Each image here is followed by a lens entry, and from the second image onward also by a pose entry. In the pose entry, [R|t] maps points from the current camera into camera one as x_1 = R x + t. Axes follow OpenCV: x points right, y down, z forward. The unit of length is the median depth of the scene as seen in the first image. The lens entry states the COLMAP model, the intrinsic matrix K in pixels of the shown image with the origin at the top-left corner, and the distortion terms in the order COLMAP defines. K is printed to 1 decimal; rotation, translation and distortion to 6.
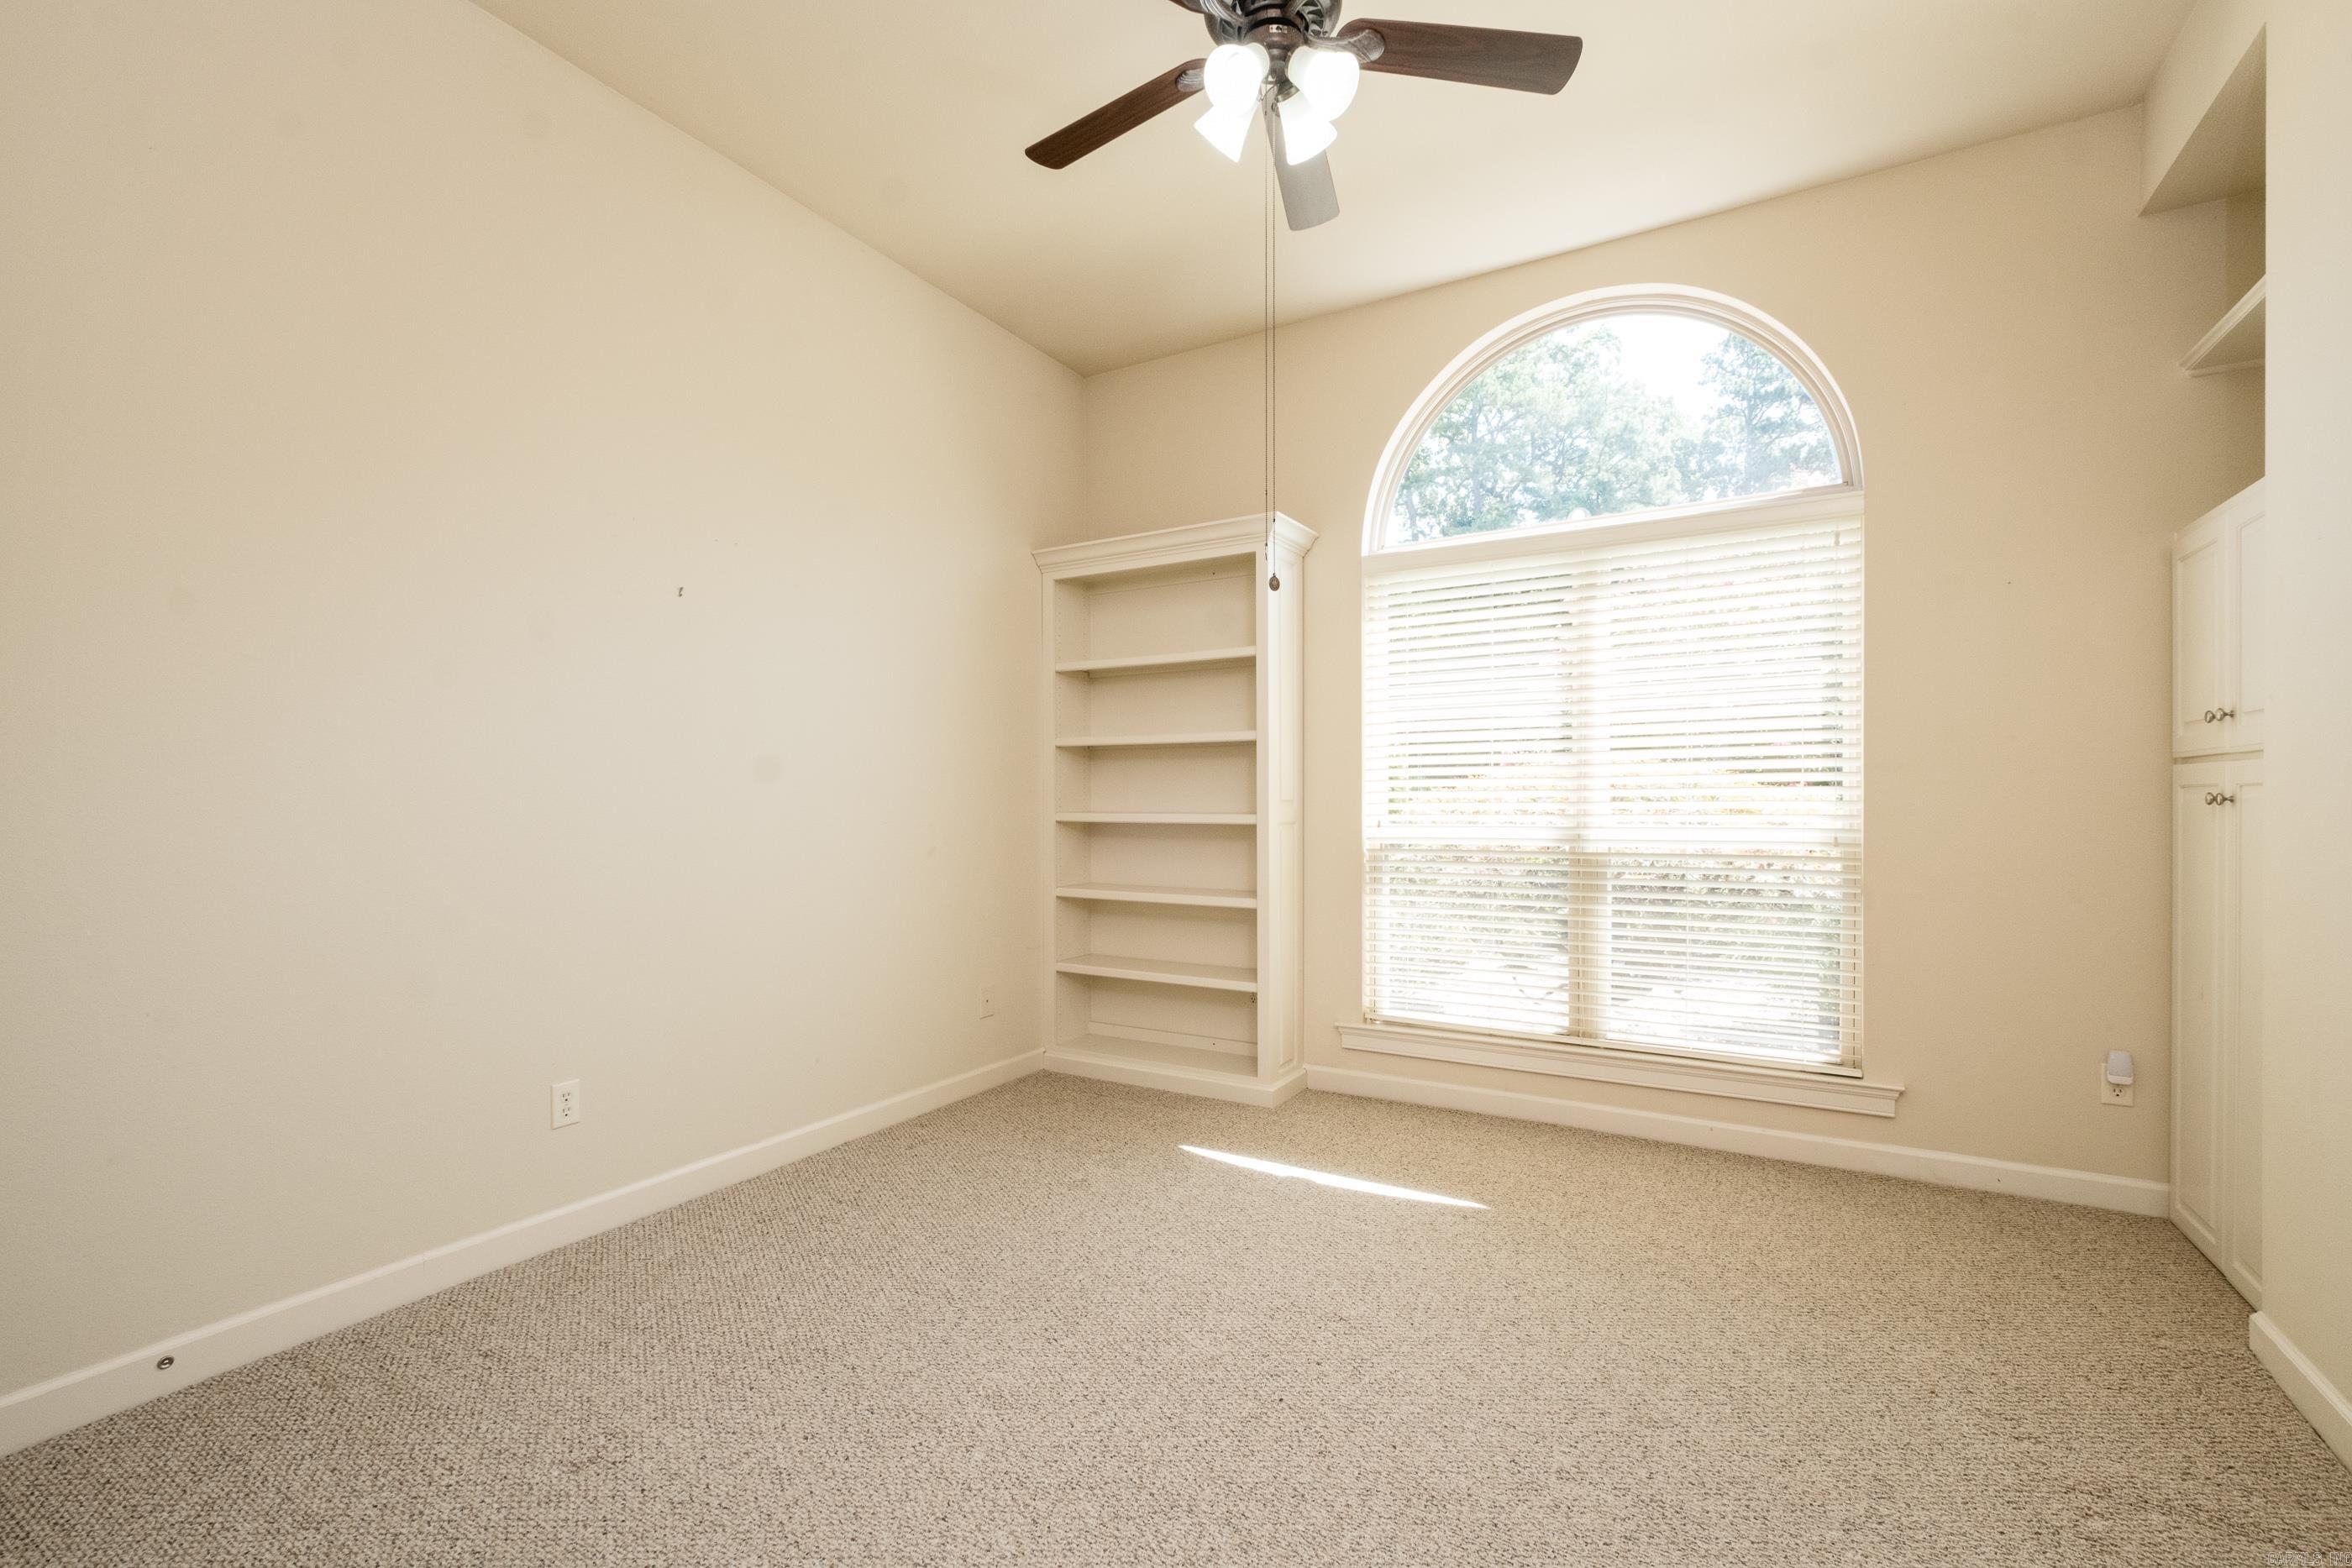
lens RADIAL K [[1017.0, 0, 1181.0], [0, 1017.0, 775.7], [0, 0, 1]] dist [0.000211, -0.001261]
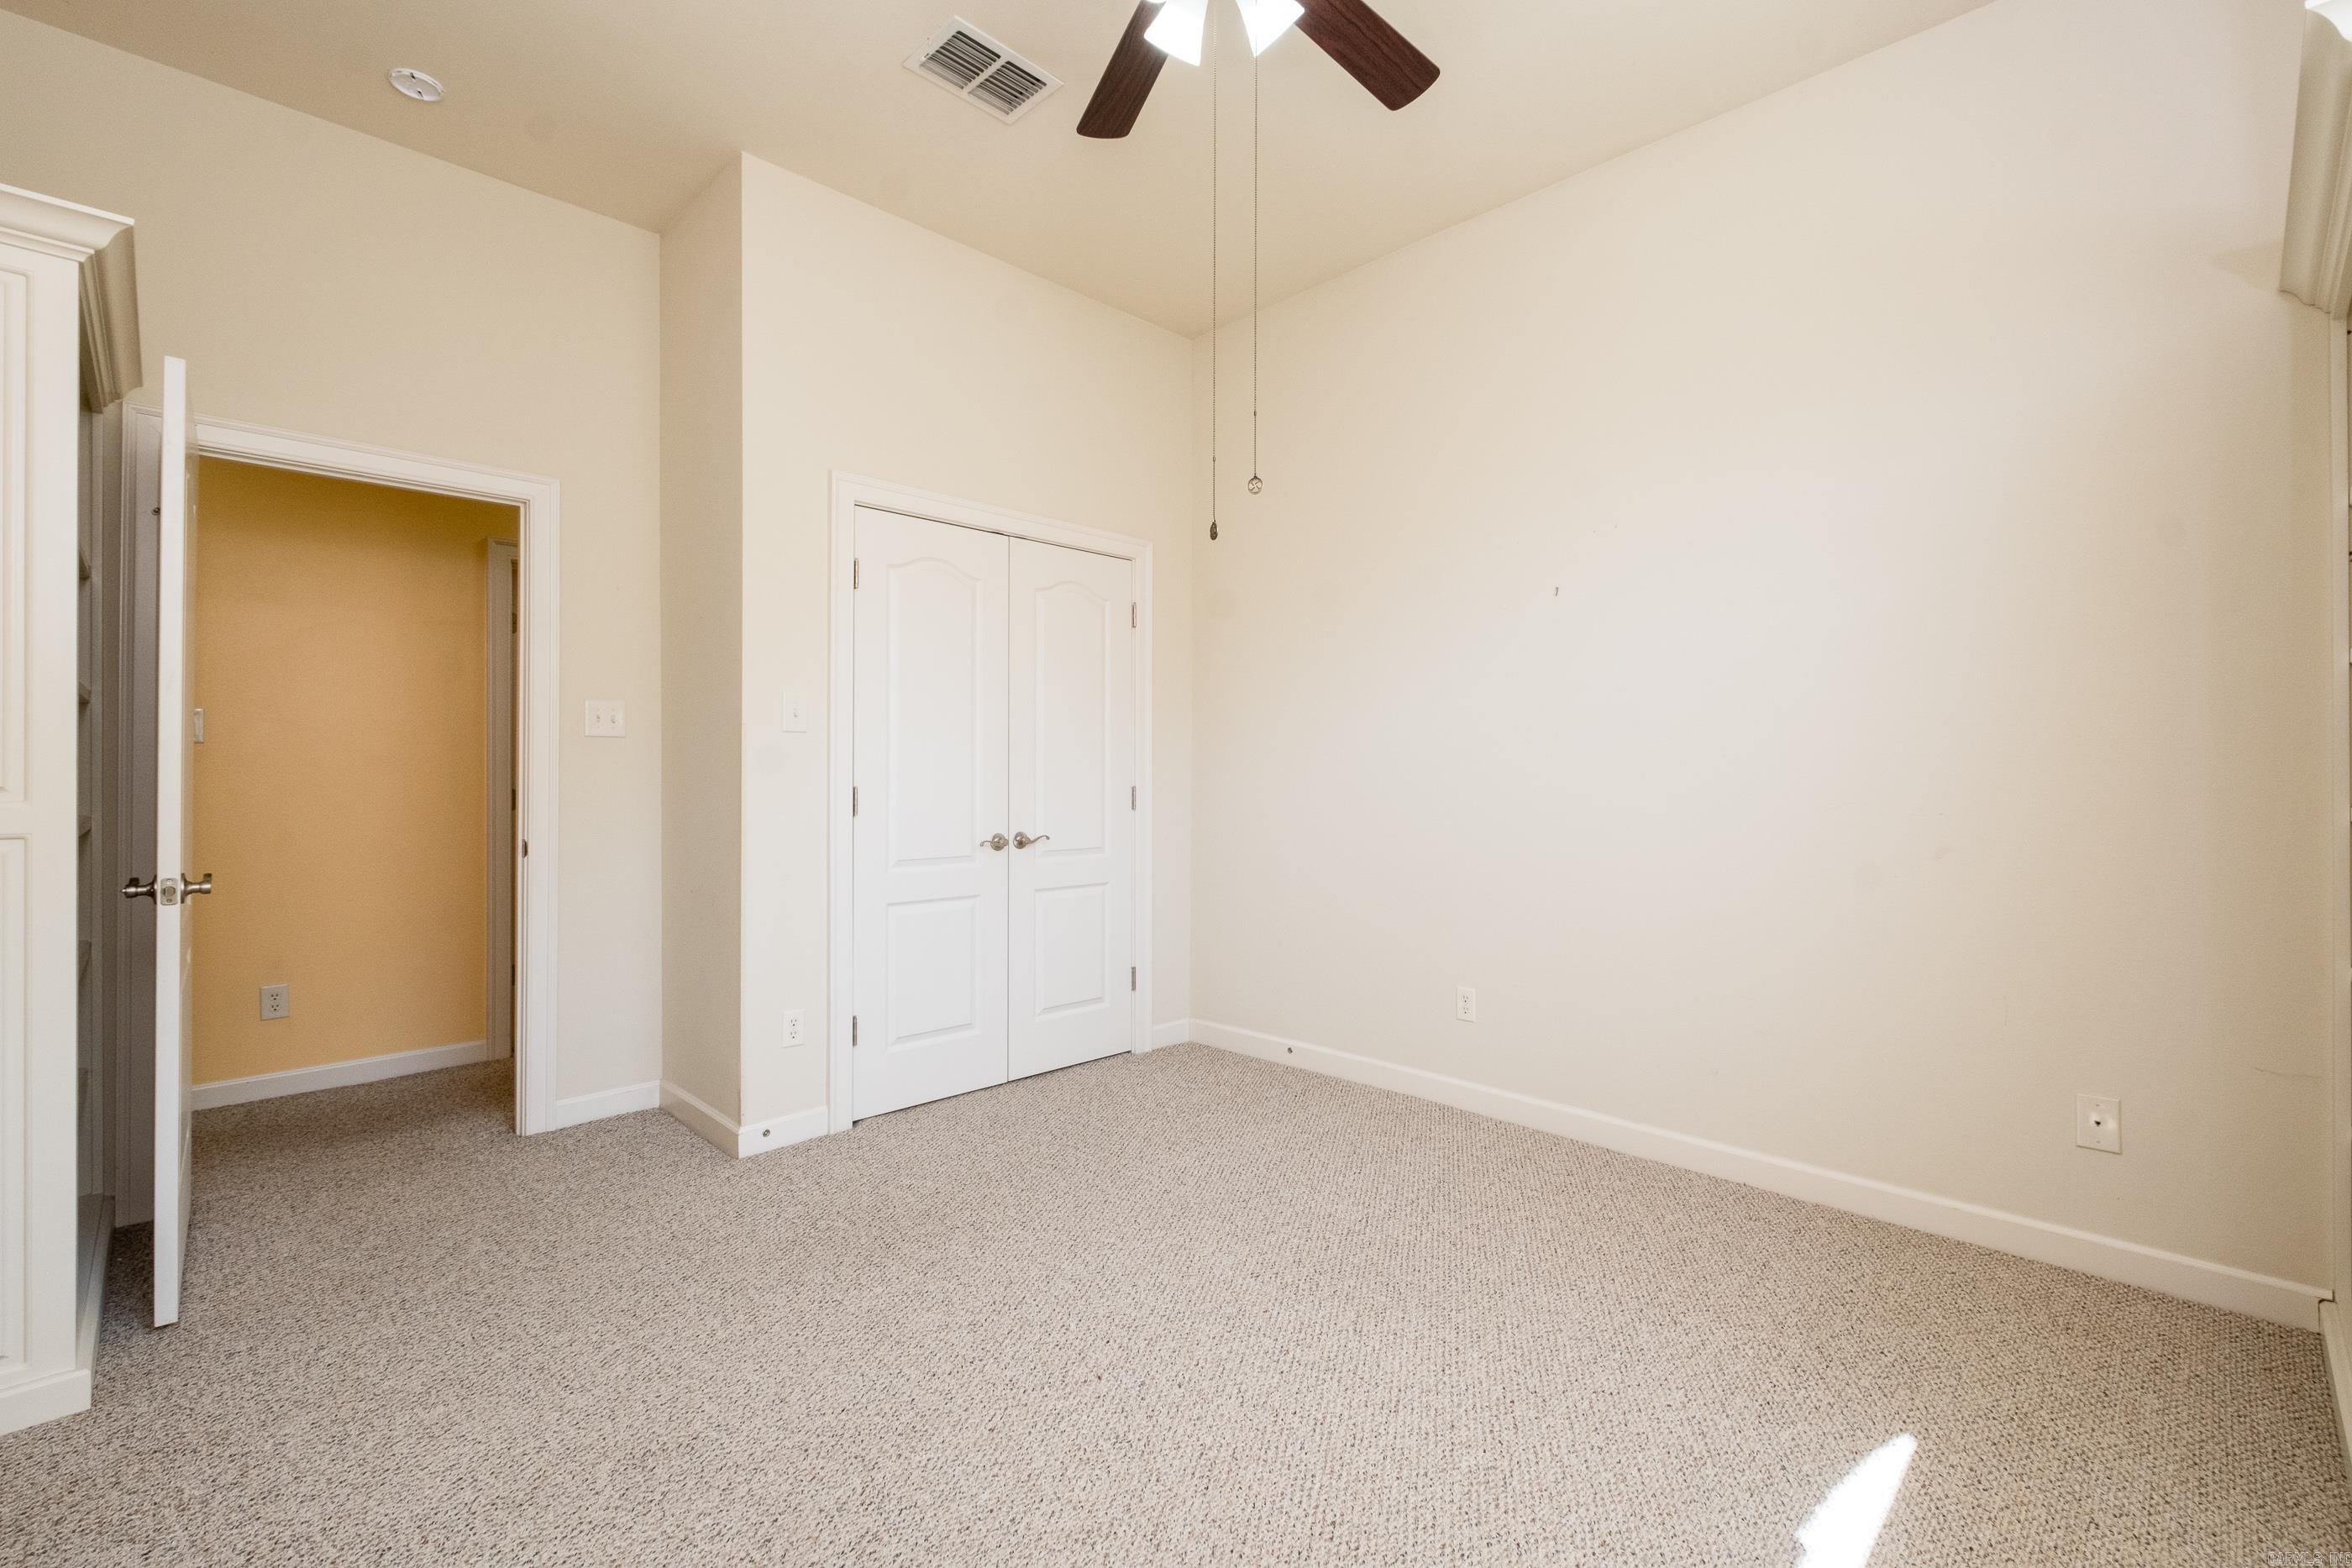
lens RADIAL K [[1017.0, 0, 1181.0], [0, 1017.0, 775.7], [0, 0, 1]] dist [0.000211, -0.001261]
pose [[-0.271767, -0.007056, -0.962337, 0.759422], [0.011964, 0.999871, -0.010710, 0.036315], [0.962289, -0.014424, -0.271648, 1.000148]]
